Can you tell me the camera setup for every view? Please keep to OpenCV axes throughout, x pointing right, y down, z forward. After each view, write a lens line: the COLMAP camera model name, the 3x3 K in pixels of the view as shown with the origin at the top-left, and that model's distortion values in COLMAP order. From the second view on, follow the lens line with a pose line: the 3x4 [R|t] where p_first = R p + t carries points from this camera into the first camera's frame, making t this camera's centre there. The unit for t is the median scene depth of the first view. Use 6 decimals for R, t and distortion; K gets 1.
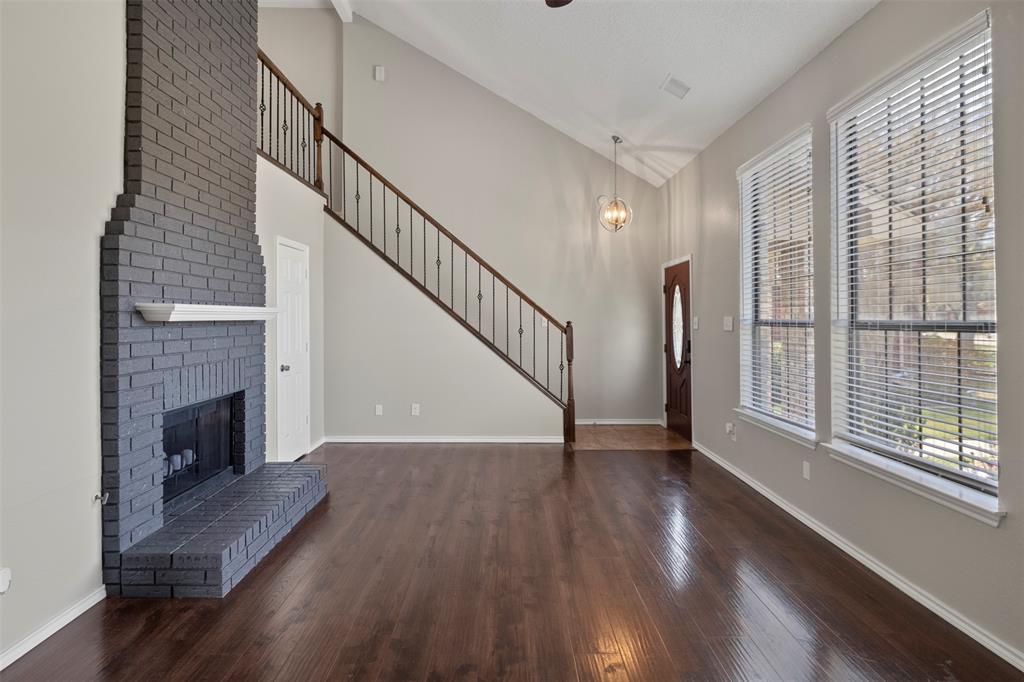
lens RADIAL K [[516.4, 0, 505.3], [0, 516.4, 322.7], [0, 0, 1]] dist [-0.003799, -0.002907]
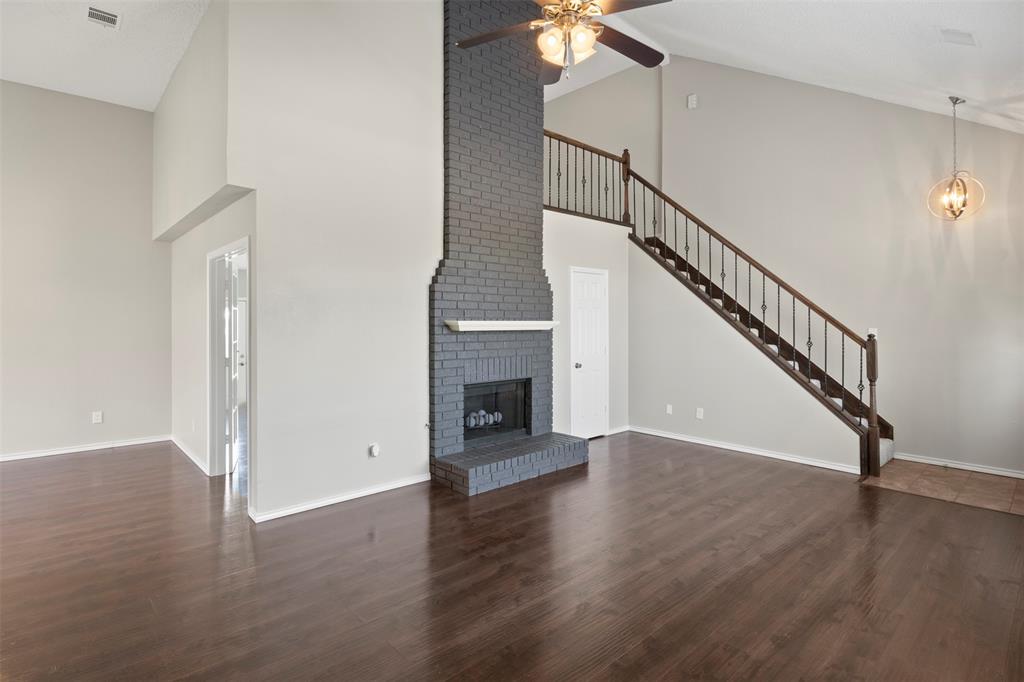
lens RADIAL K [[516.4, 0, 514.8], [0, 516.4, 335.9], [0, 0, 1]] dist [-0.003799, -0.002907]
pose [[0.667679, 0.023118, -0.744090, 0.574009], [-0.010295, 0.999709, 0.021822, -0.019749], [0.744378, -0.006909, 0.667723, -0.008471]]
